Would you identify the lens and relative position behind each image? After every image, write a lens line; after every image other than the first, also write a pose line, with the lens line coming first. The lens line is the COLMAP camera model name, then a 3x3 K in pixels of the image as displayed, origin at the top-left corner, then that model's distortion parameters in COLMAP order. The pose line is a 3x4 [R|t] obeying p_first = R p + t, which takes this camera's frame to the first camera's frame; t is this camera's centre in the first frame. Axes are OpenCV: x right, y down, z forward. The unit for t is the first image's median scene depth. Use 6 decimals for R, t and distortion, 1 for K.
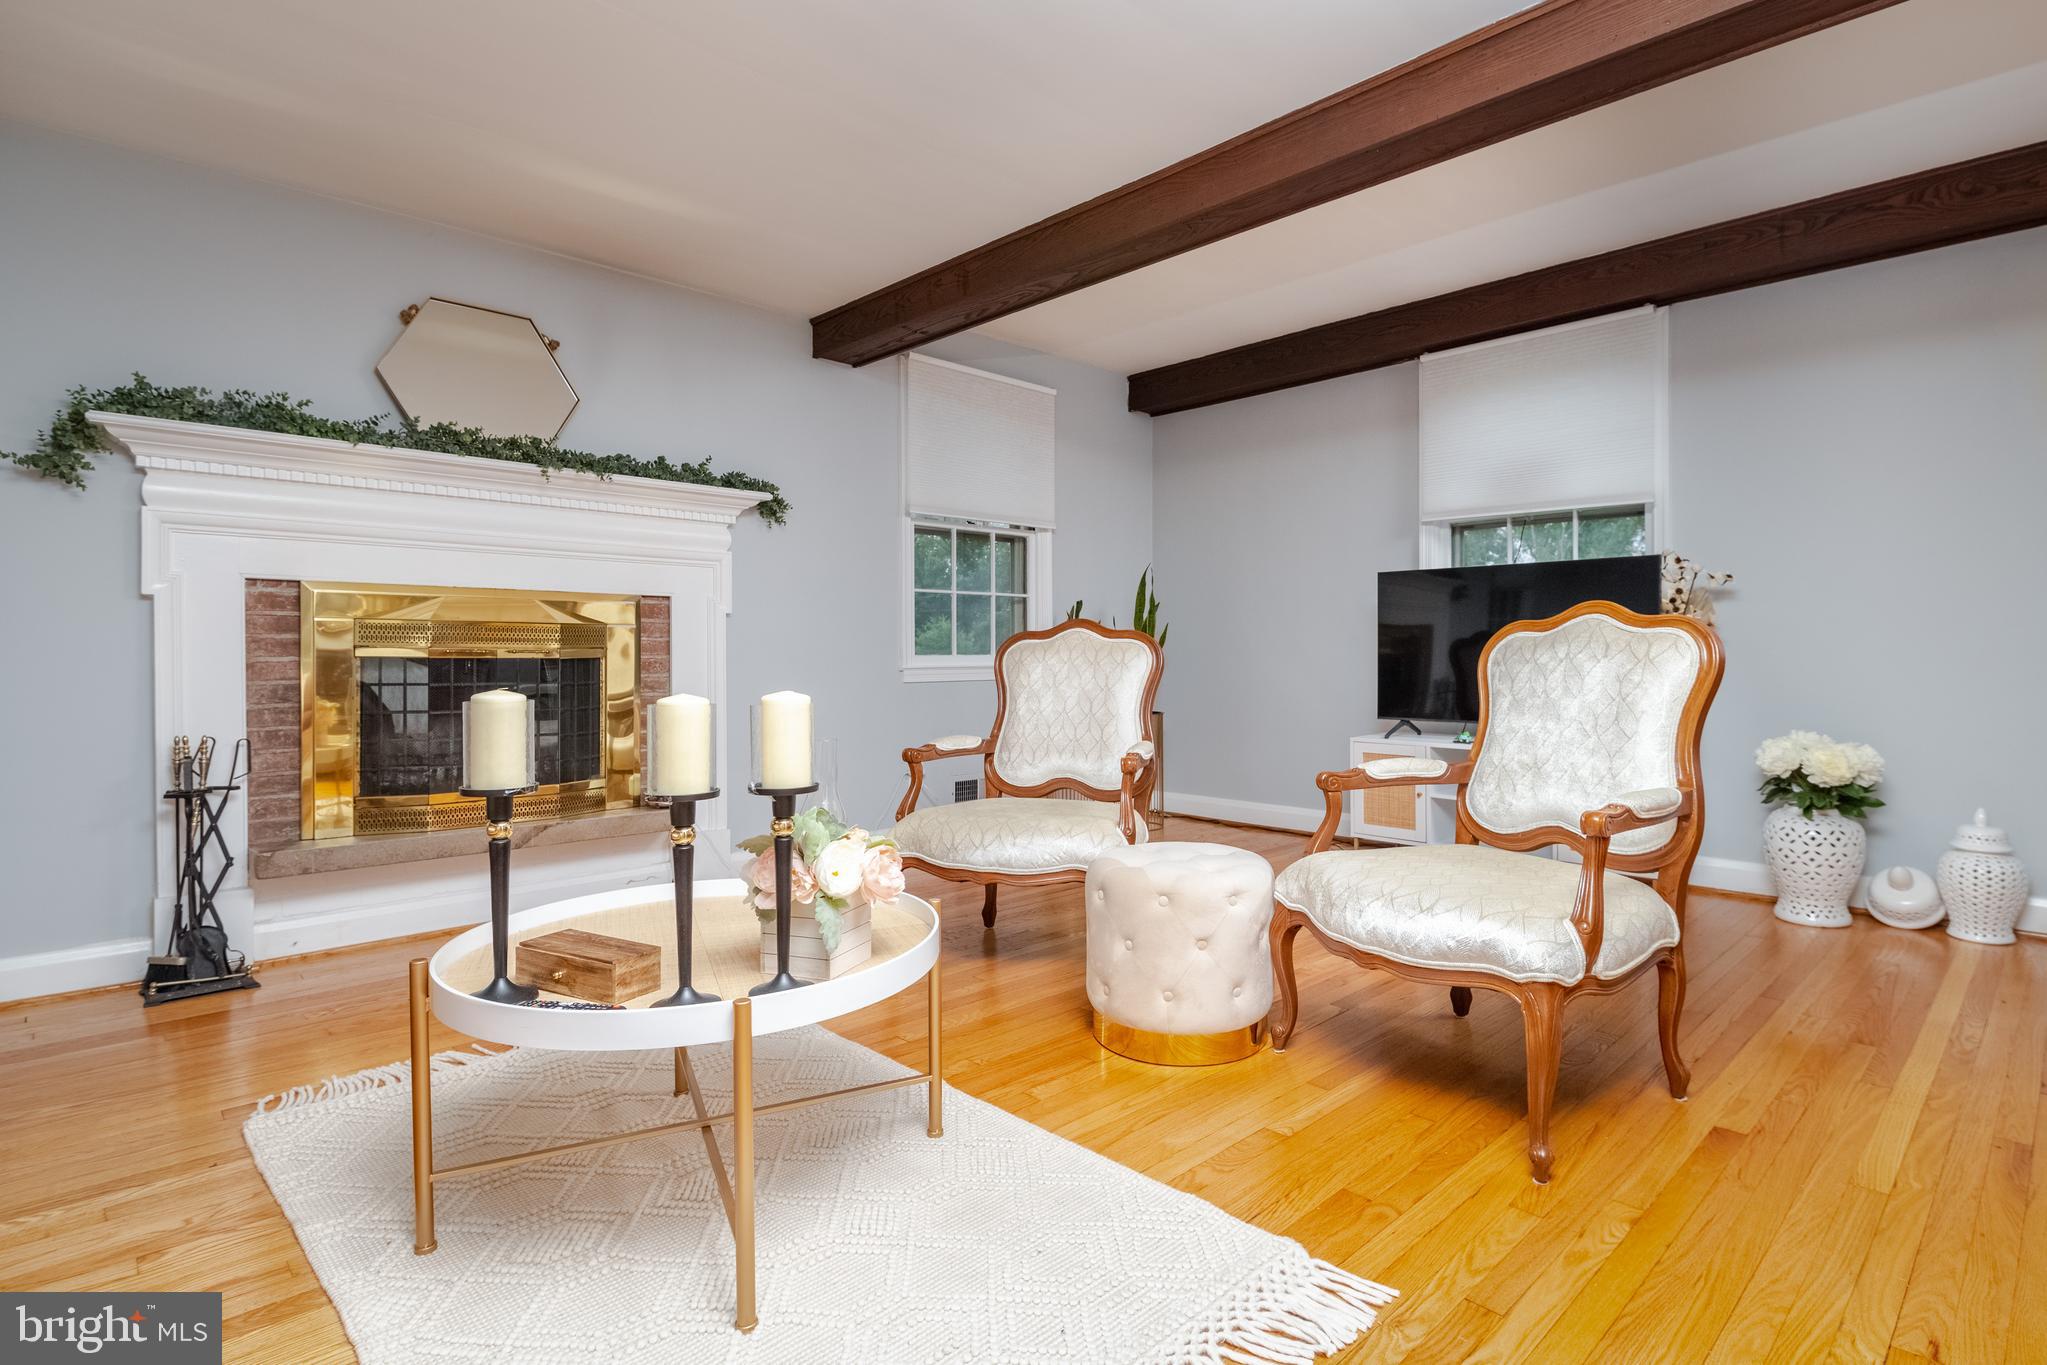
lens RADIAL K [[1016.2, 0, 1065.3], [0, 1016.2, 658.9], [0, 0, 1]] dist [-0.002121, -0.000682]
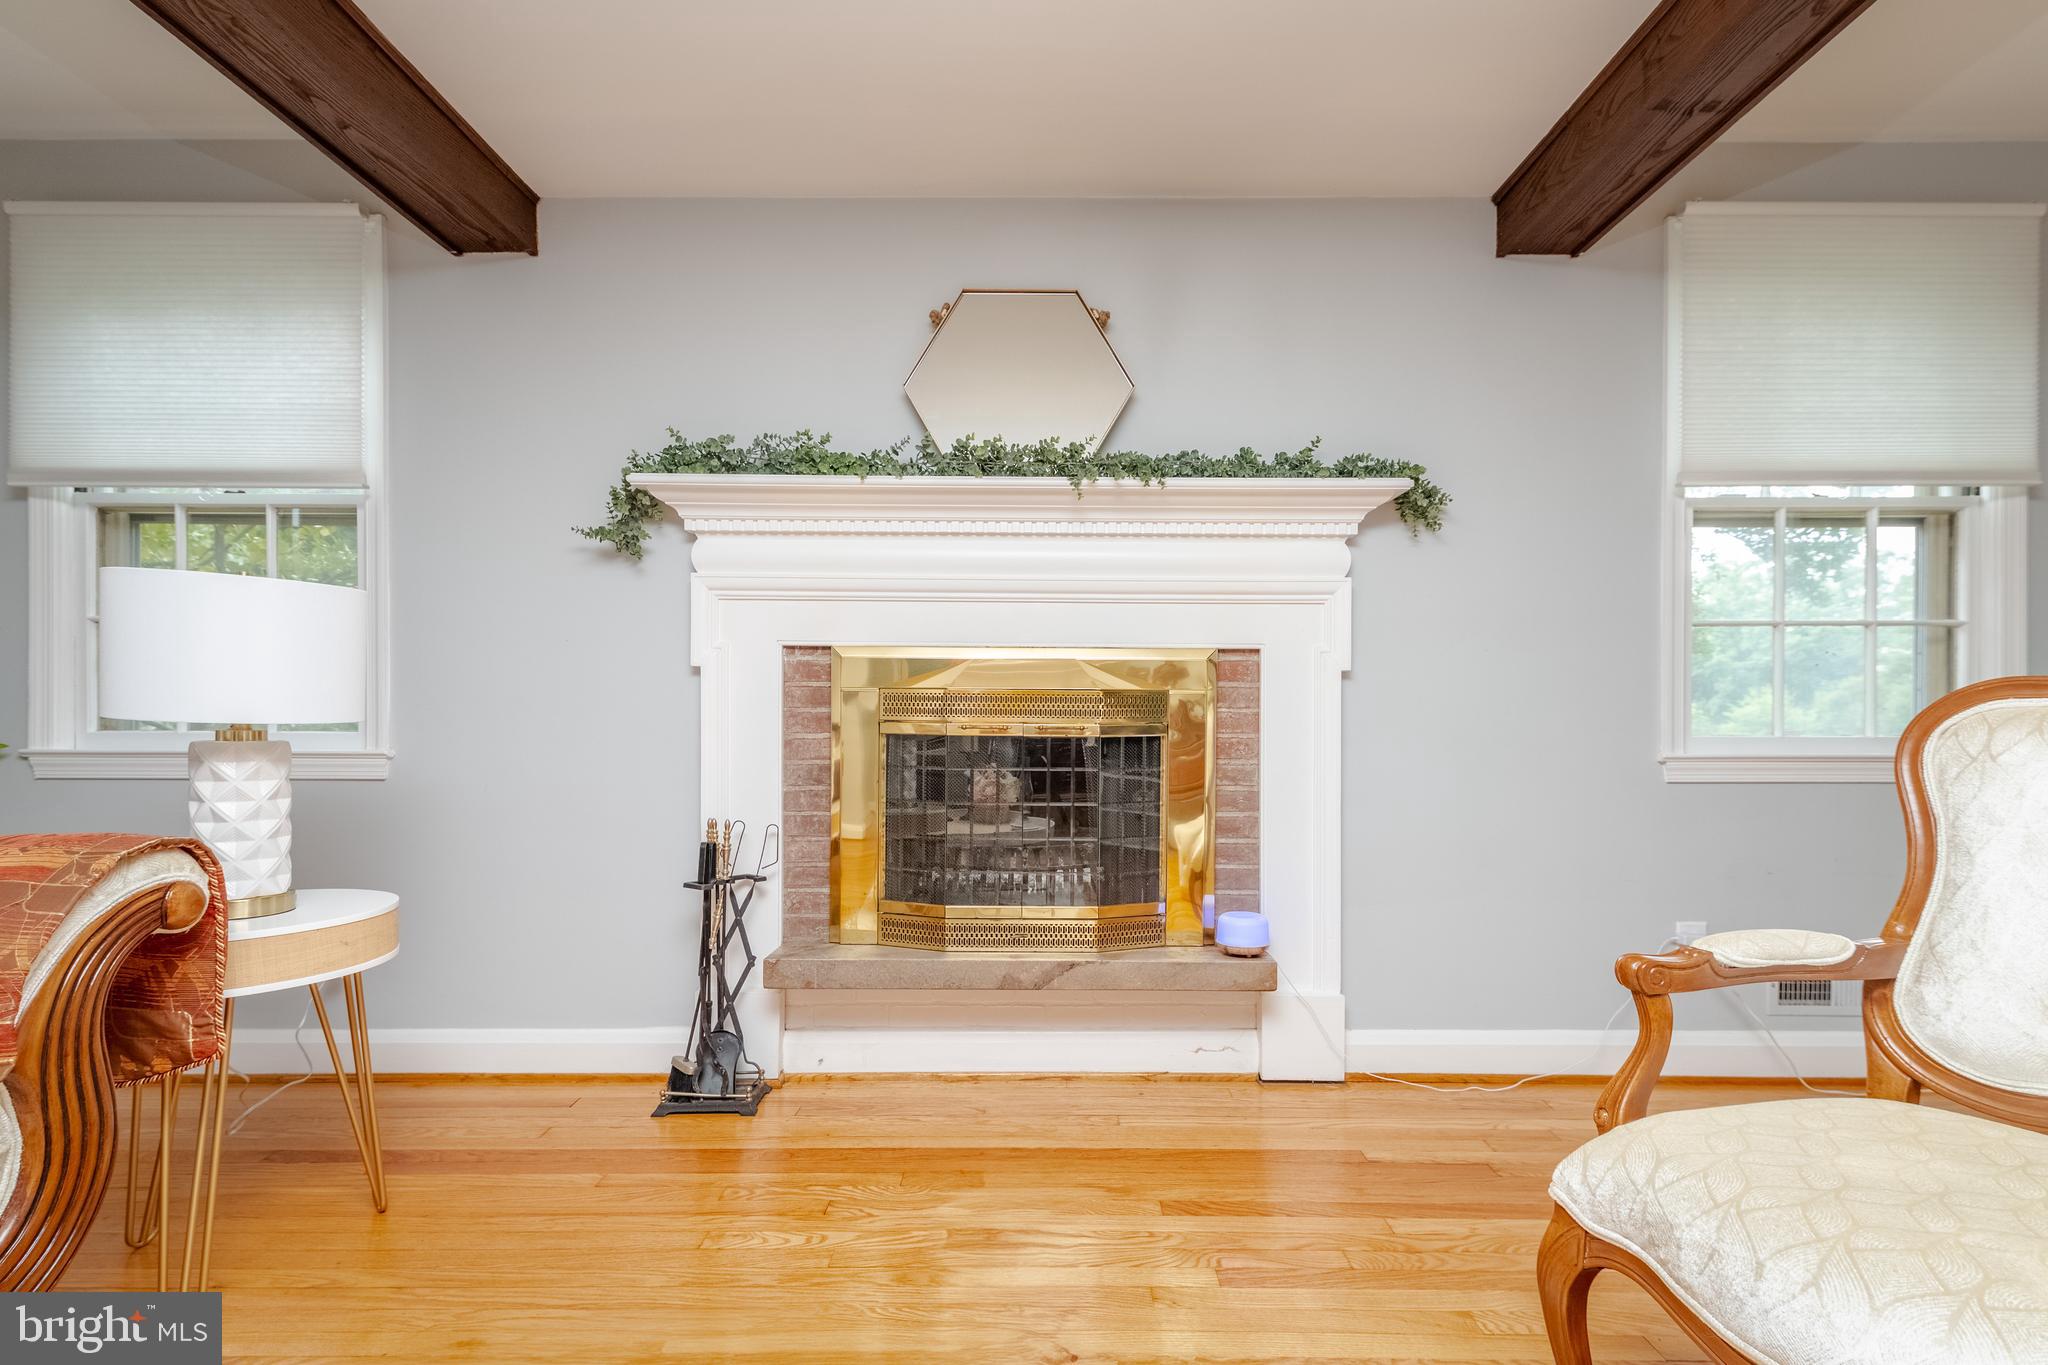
lens RADIAL K [[942.5, 0, 1041.8], [0, 942.5, 737.1], [0, 0, 1]] dist [0.009864, -0.000470]
pose [[0.715573, 0.008395, -0.698487, -0.054912], [-0.007267, 0.999963, 0.004575, -0.003819], [0.698500, 0.001802, 0.715608, 0.546369]]
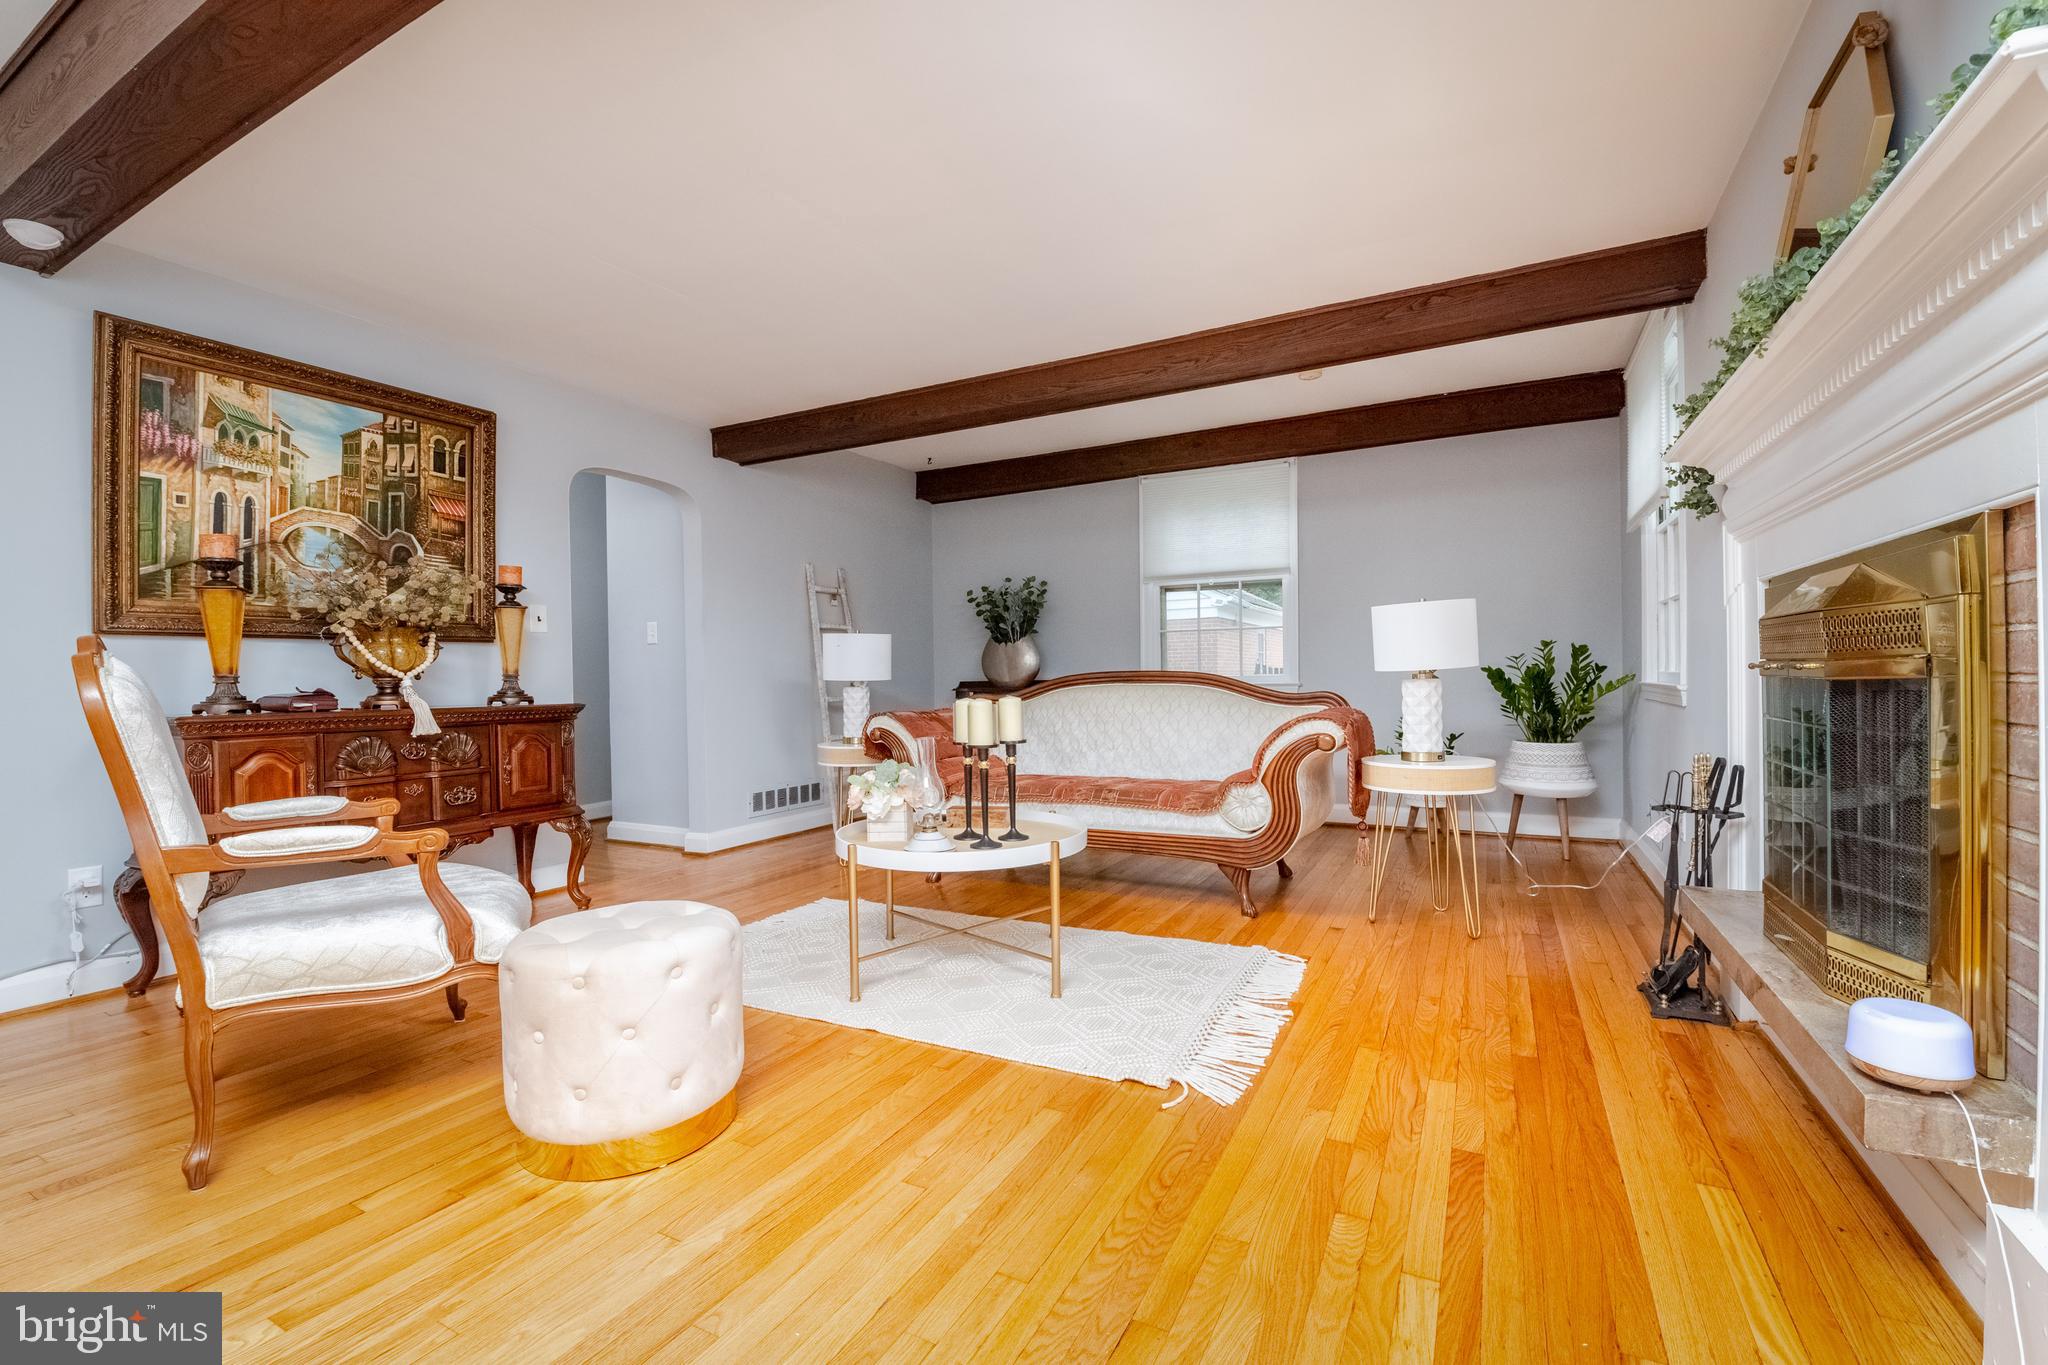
lens RADIAL K [[883.2, 0, 1059.7], [0, 883.2, 684.9], [0, 0, 1]] dist [0.000422, -0.000062]
pose [[-0.943088, 0.018283, -0.332040, 0.006783], [0.013534, 0.999770, 0.016611, -0.011732], [0.332267, 0.011172, -0.943119, 1.474592]]
